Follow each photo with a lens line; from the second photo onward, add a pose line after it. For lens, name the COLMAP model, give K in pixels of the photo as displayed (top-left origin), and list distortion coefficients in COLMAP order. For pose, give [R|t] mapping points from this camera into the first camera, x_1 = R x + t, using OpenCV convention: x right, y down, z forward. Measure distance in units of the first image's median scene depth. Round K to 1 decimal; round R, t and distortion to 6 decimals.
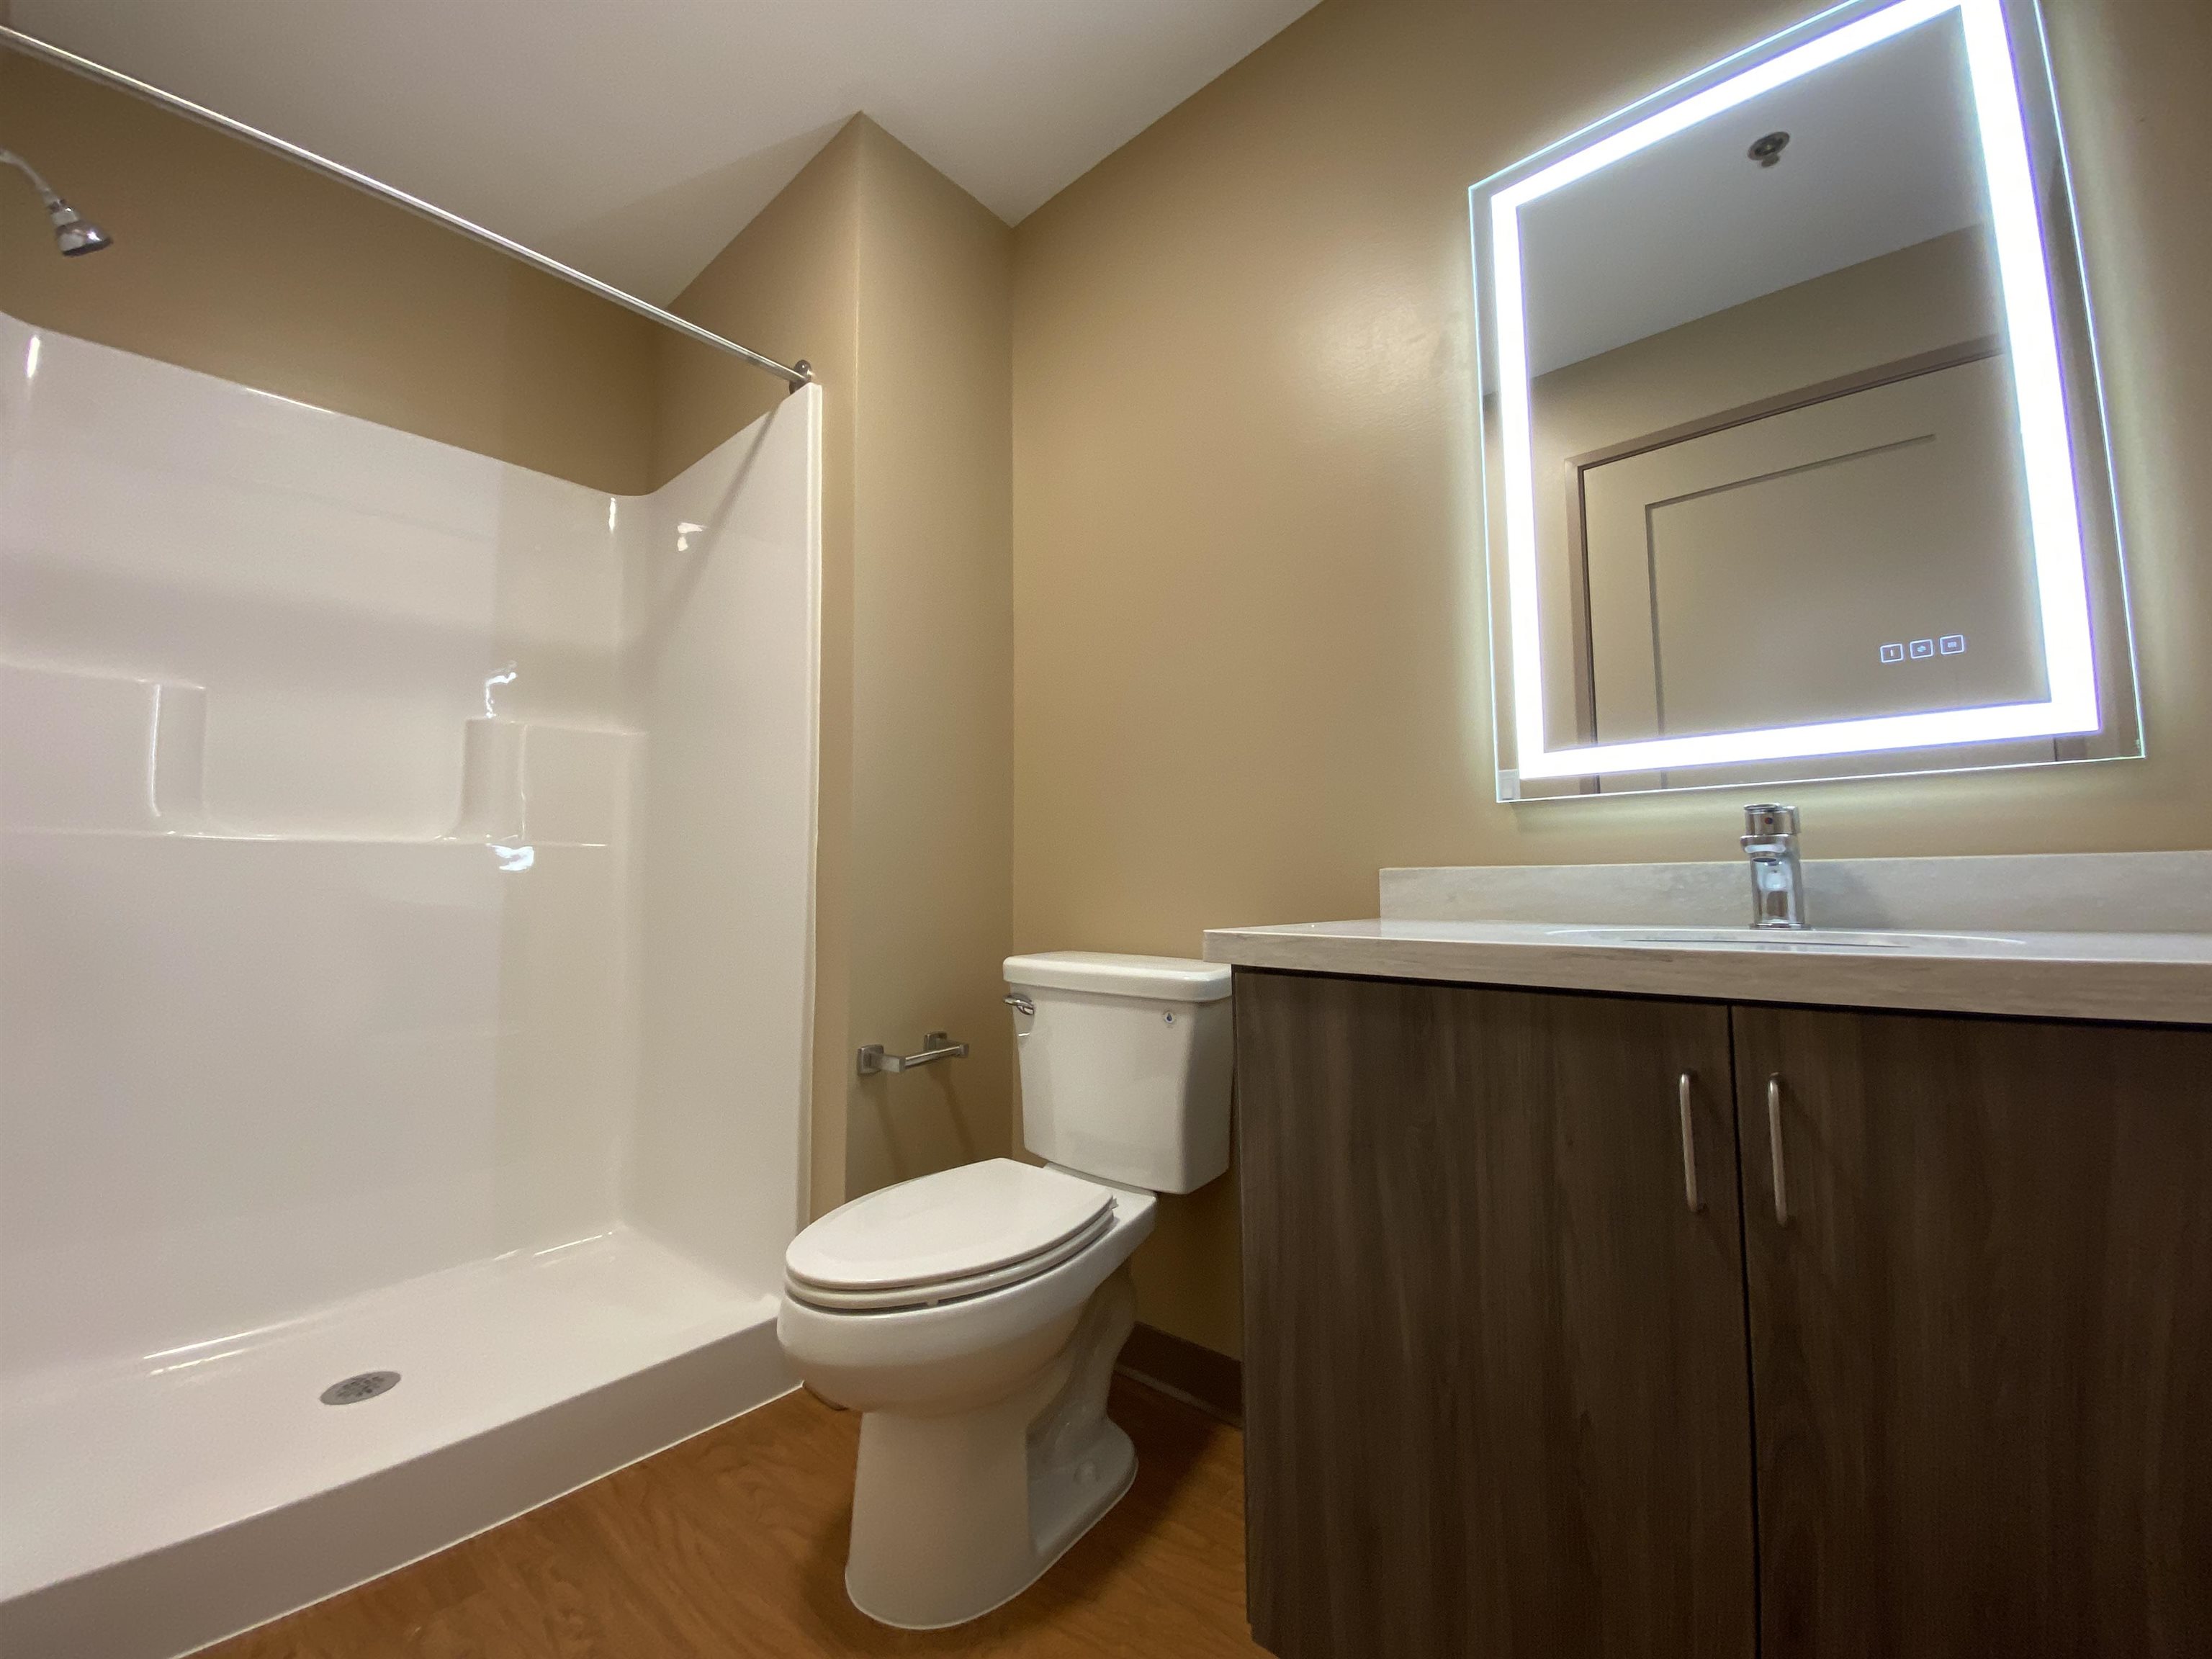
lens RADIAL K [[884.6, 0, 1104.3], [0, 884.6, 817.9], [0, 0, 1]] dist [0.019591, -0.015965]
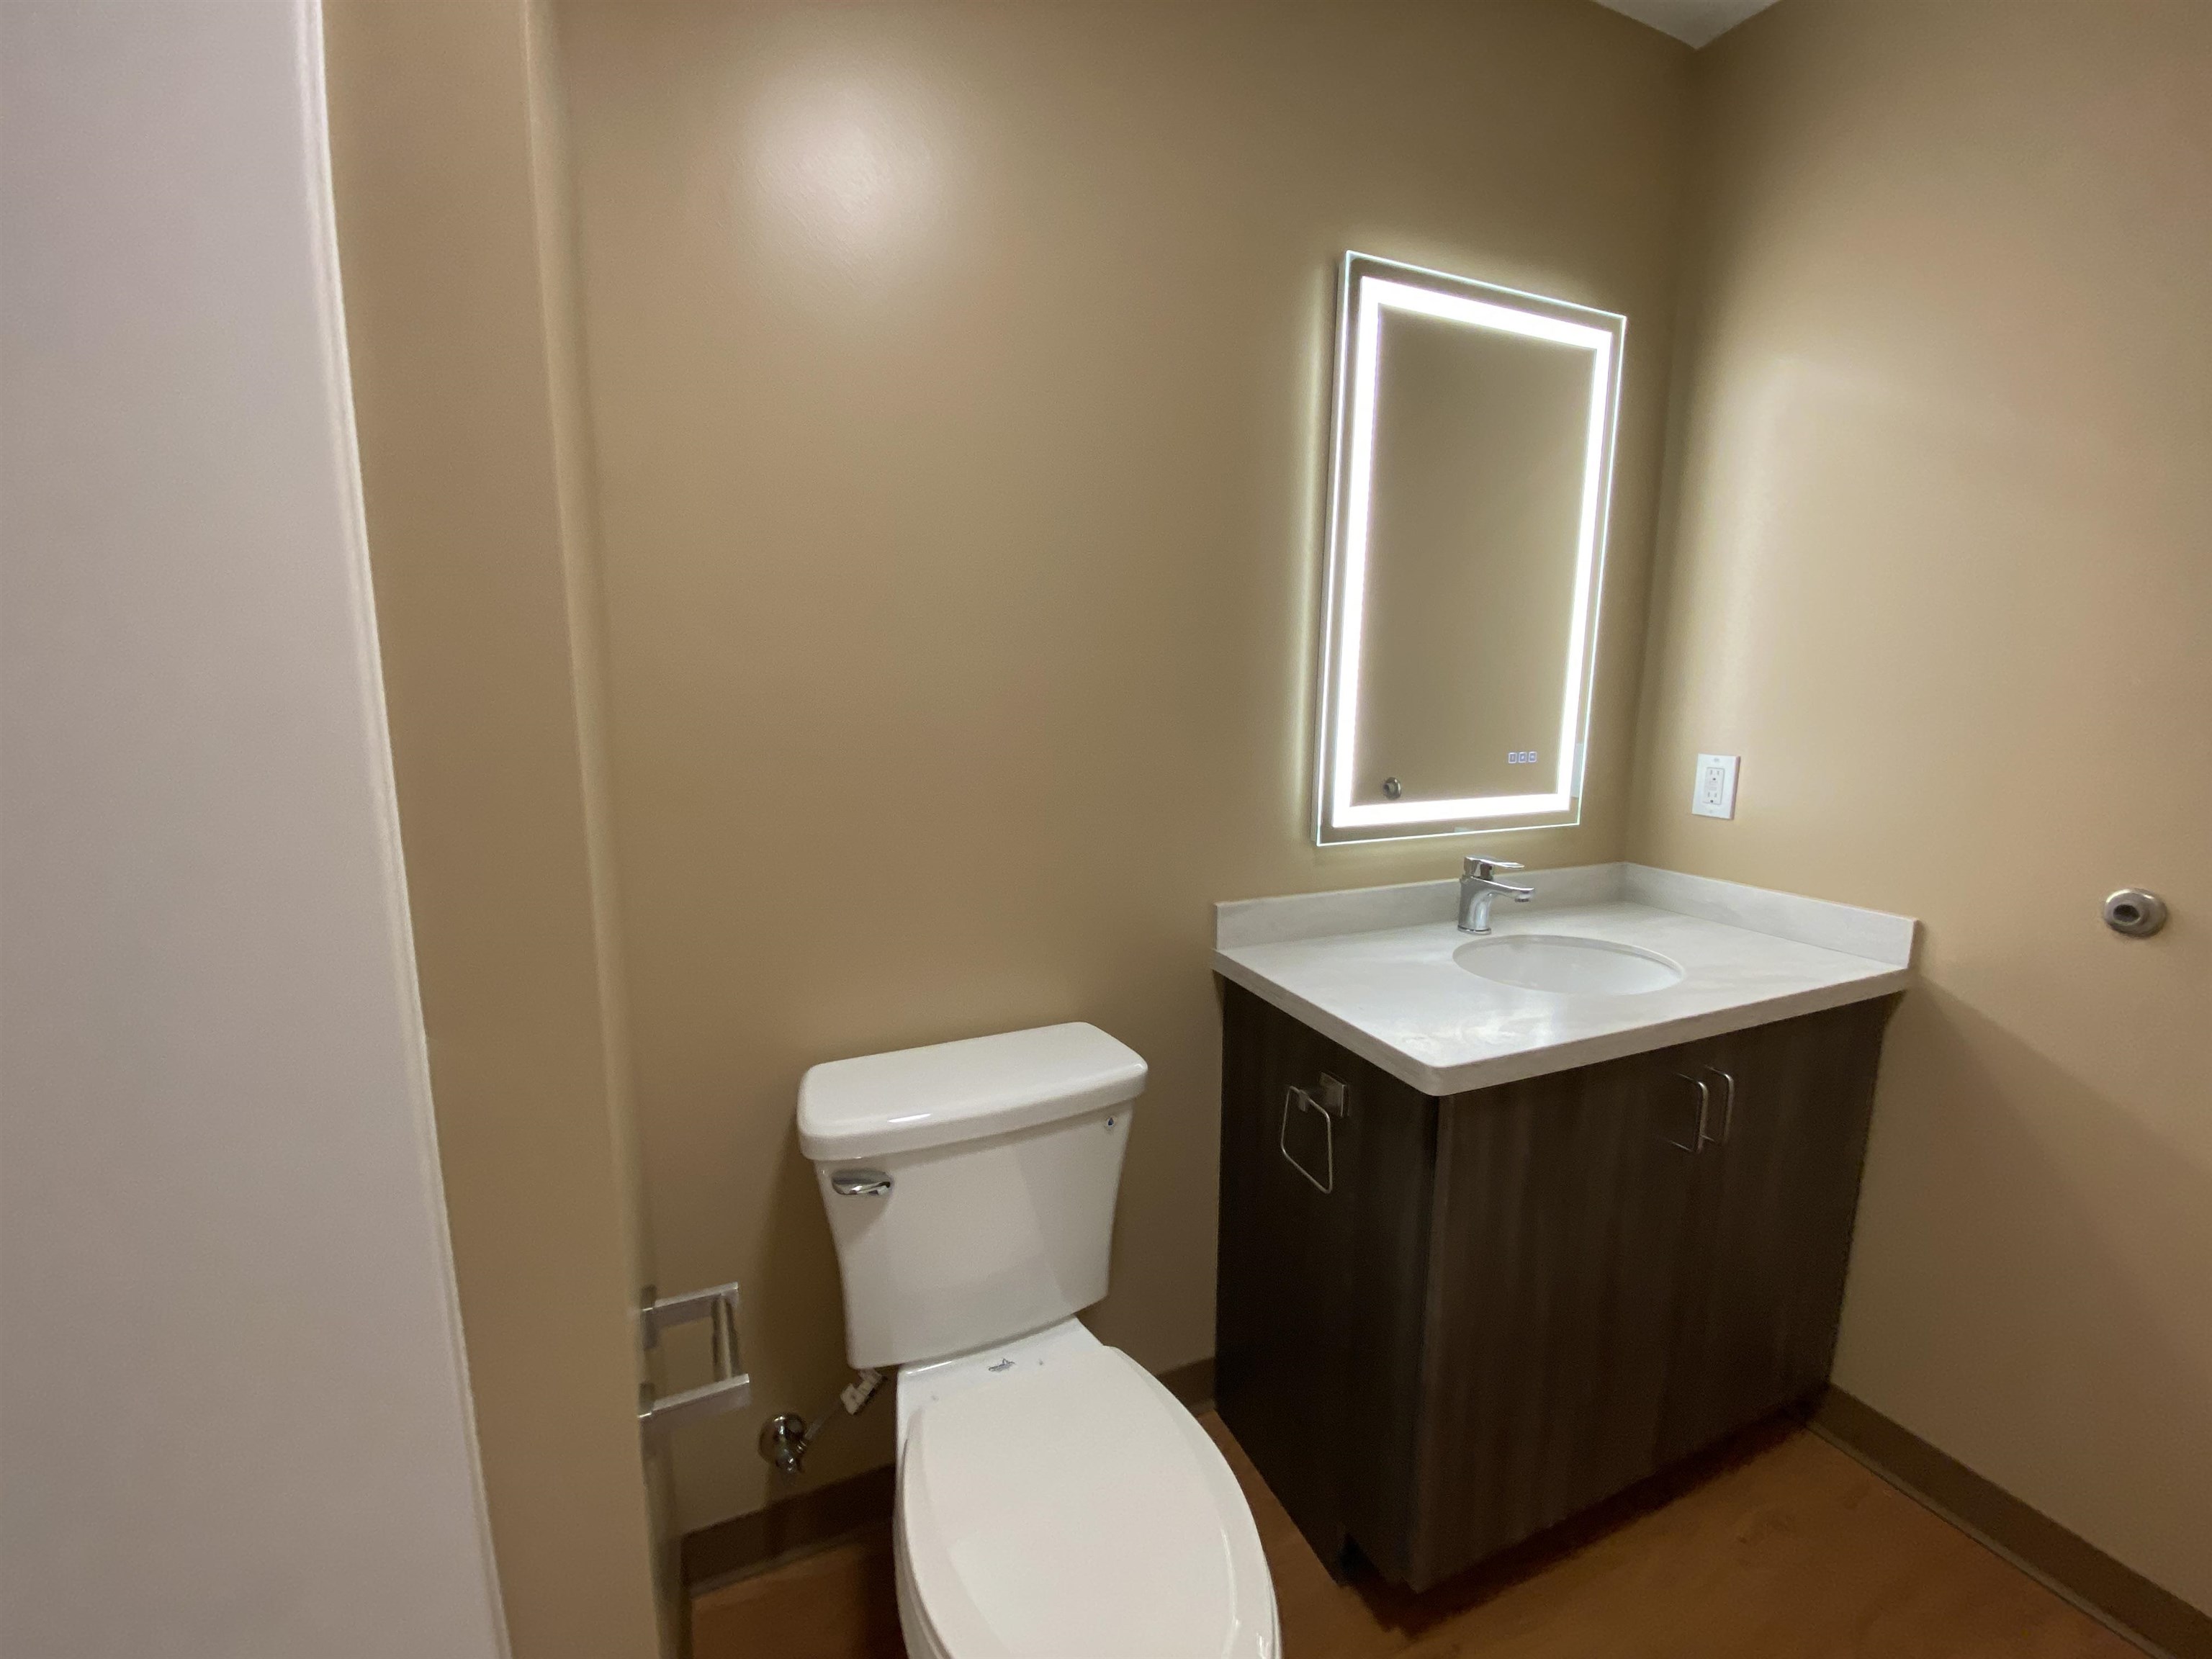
lens RADIAL K [[884.6, 0, 1104.3], [0, 884.6, 817.9], [0, 0, 1]] dist [0.019591, -0.015965]
pose [[0.420310, -0.135435, 0.897216, -0.719710], [-0.079923, 0.979429, 0.185286, -0.243569], [-0.903854, -0.149585, 0.400840, 0.760553]]
